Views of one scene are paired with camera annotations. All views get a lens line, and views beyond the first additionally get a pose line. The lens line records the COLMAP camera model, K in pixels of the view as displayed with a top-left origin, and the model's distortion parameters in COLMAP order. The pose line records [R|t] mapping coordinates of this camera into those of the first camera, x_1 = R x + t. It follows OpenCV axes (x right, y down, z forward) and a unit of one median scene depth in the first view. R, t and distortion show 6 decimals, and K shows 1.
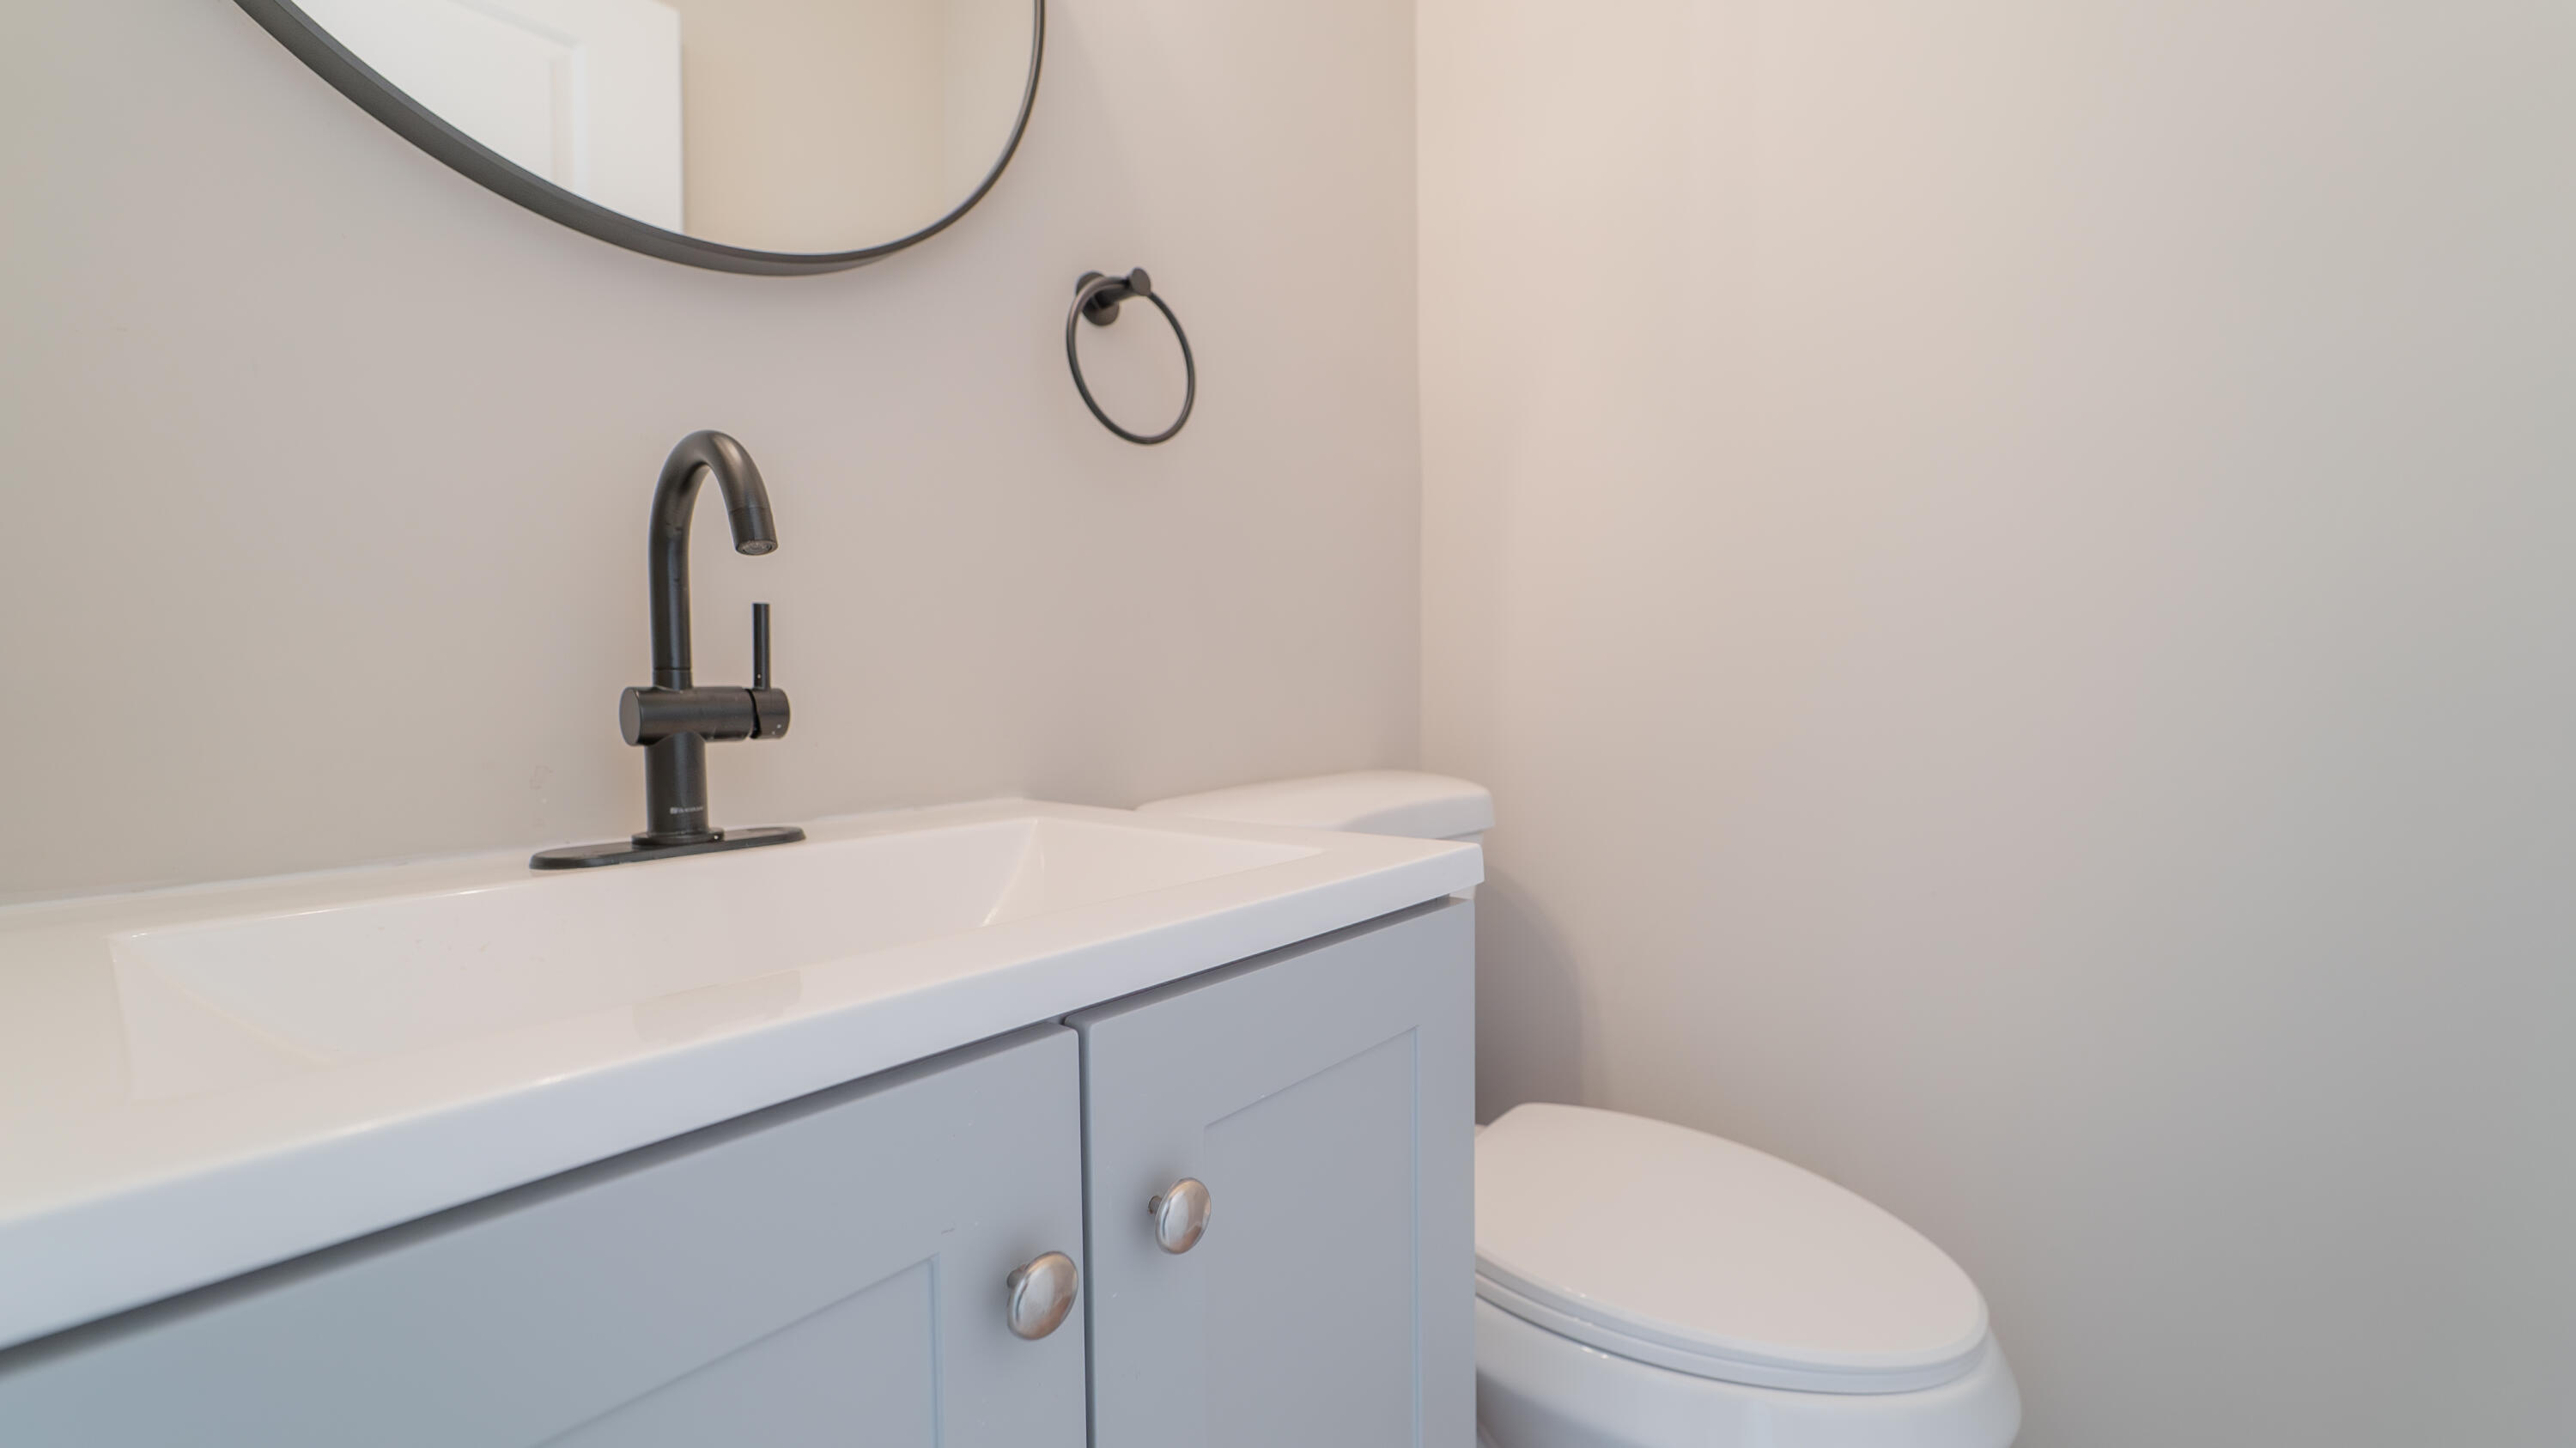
lens RADIAL K [[1061.8, 0, 1290.2], [0, 1061.8, 729.5], [0, 0, 1]] dist [0.002254, -0.002973]
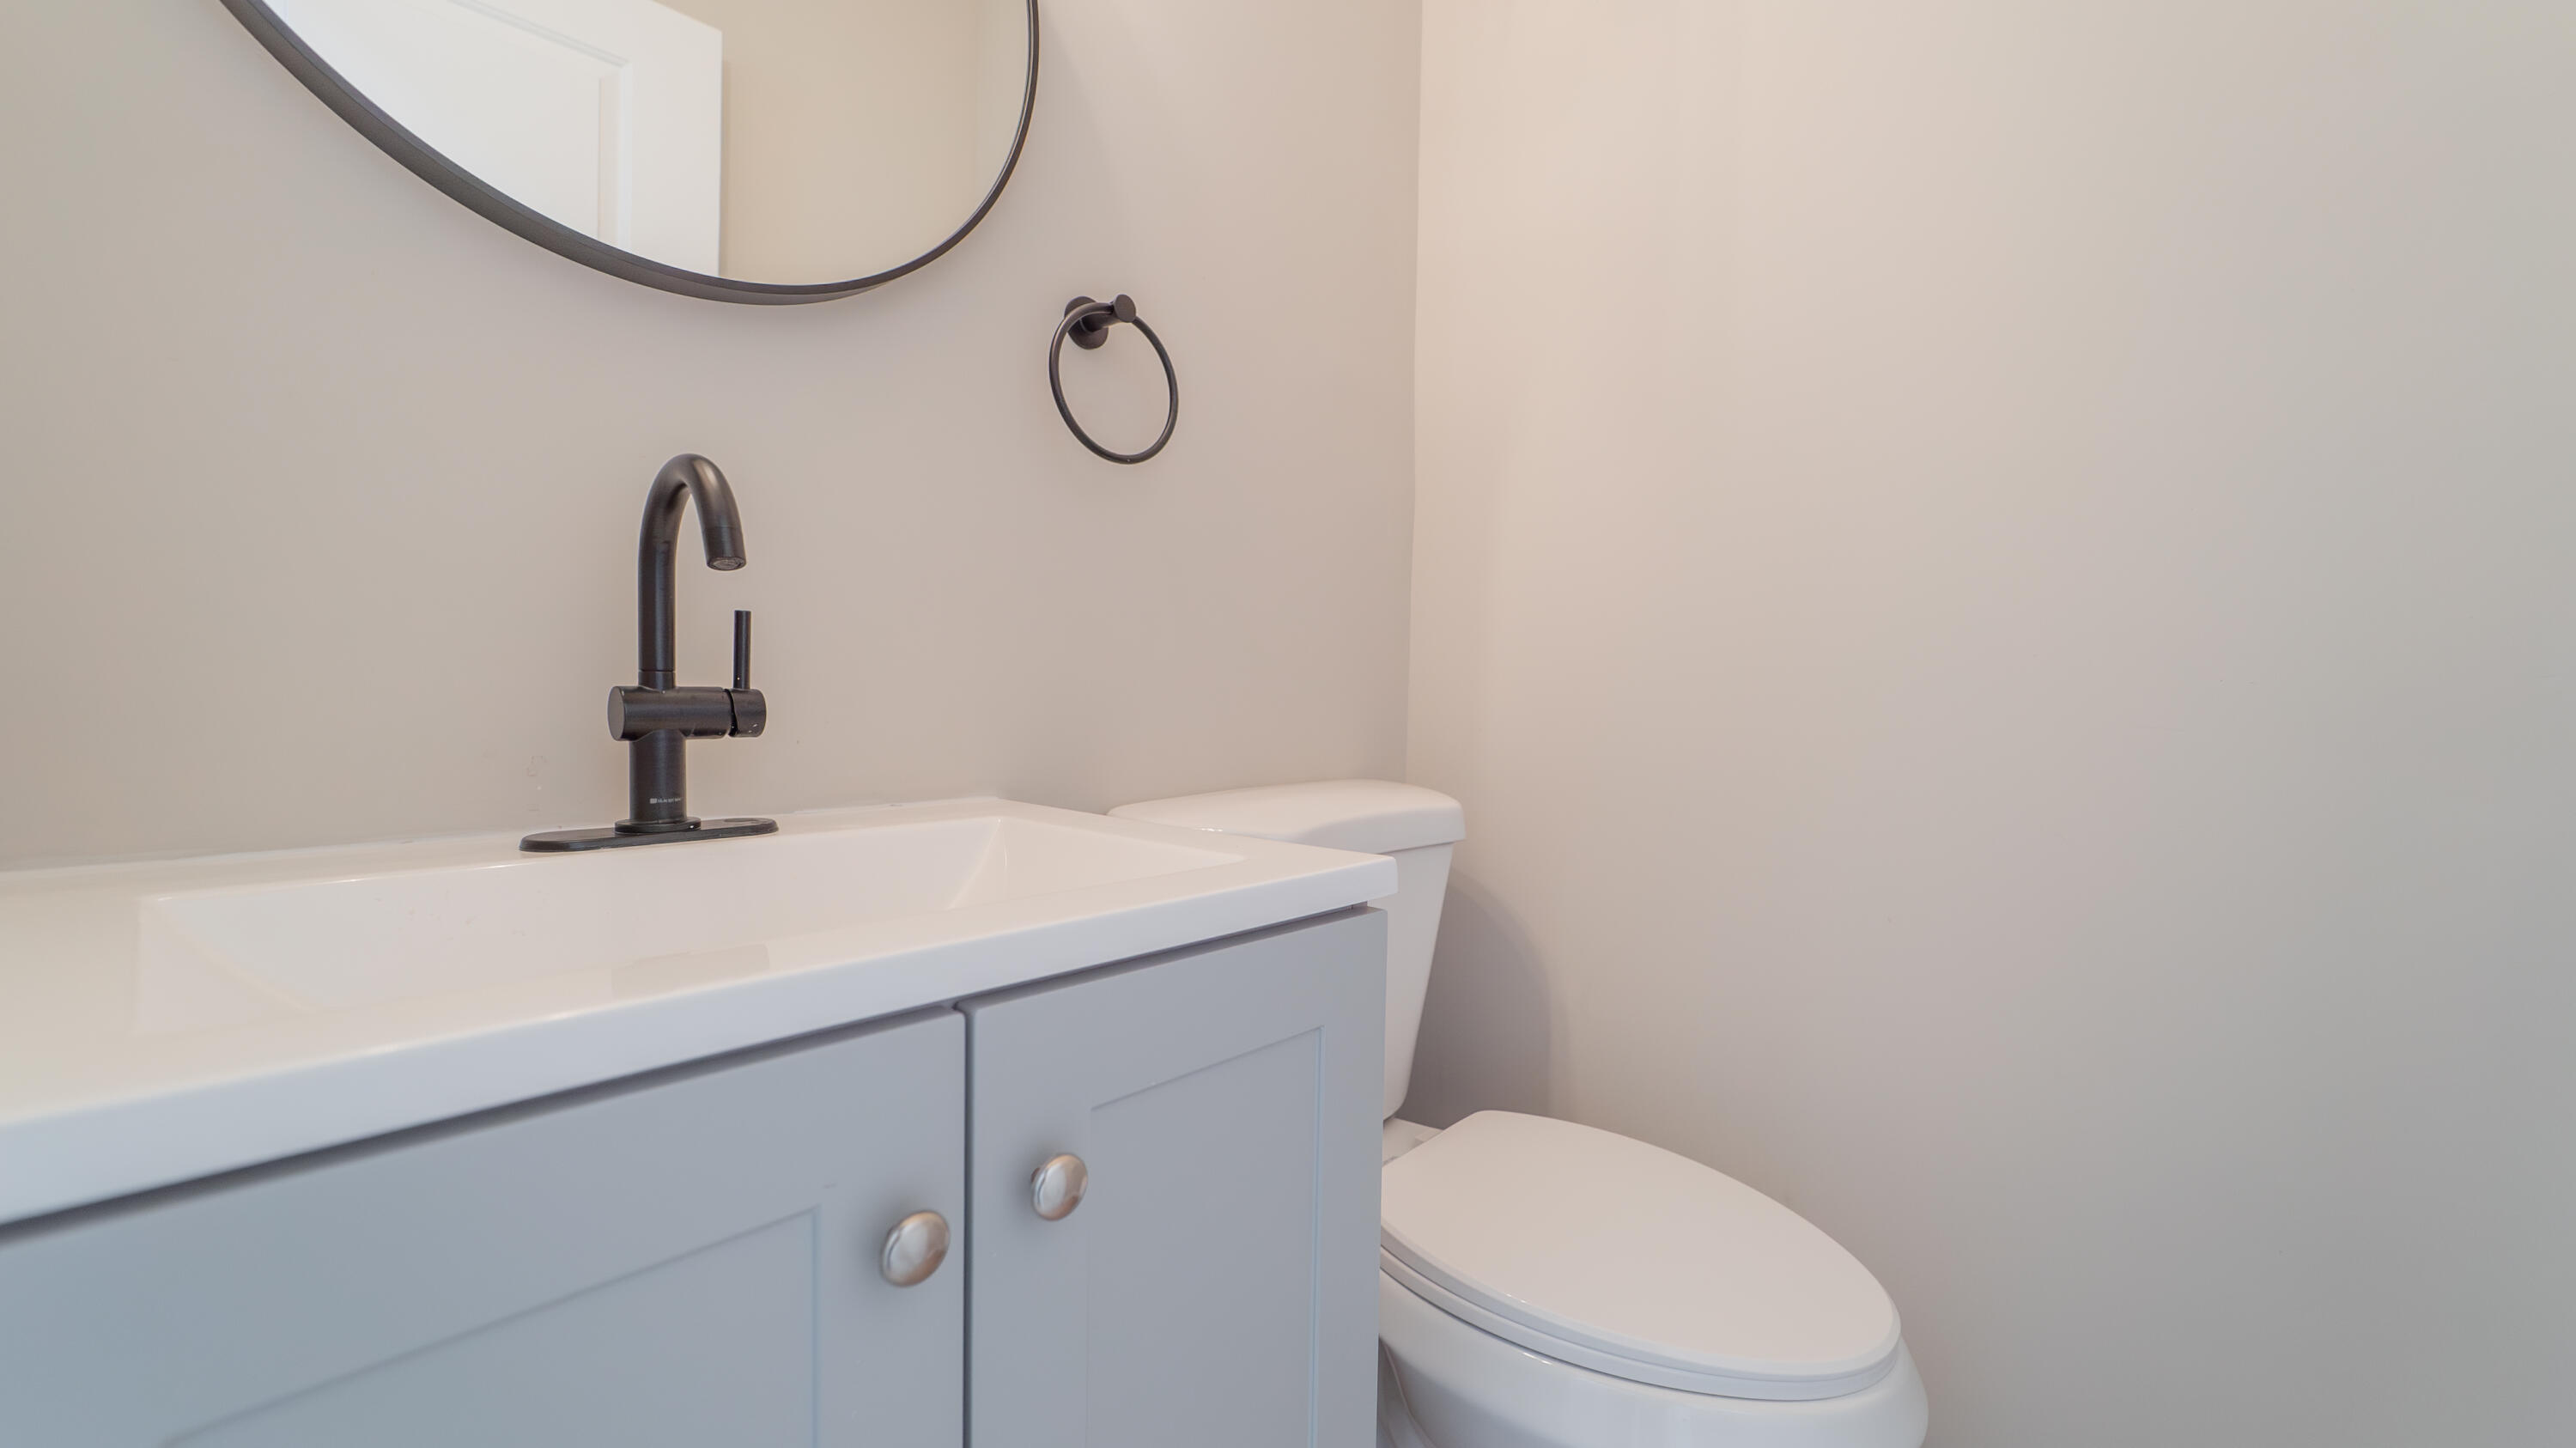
lens RADIAL K [[1066.6, 0, 1288.0], [0, 1066.6, 724.0], [0, 0, 1]] dist [-0.003164, -0.000537]
pose [[0.998953, 0.028897, -0.035465, 0.099174], [-0.029112, 0.999561, -0.005555, -0.014404], [0.035289, 0.006582, 0.999355, -0.062375]]
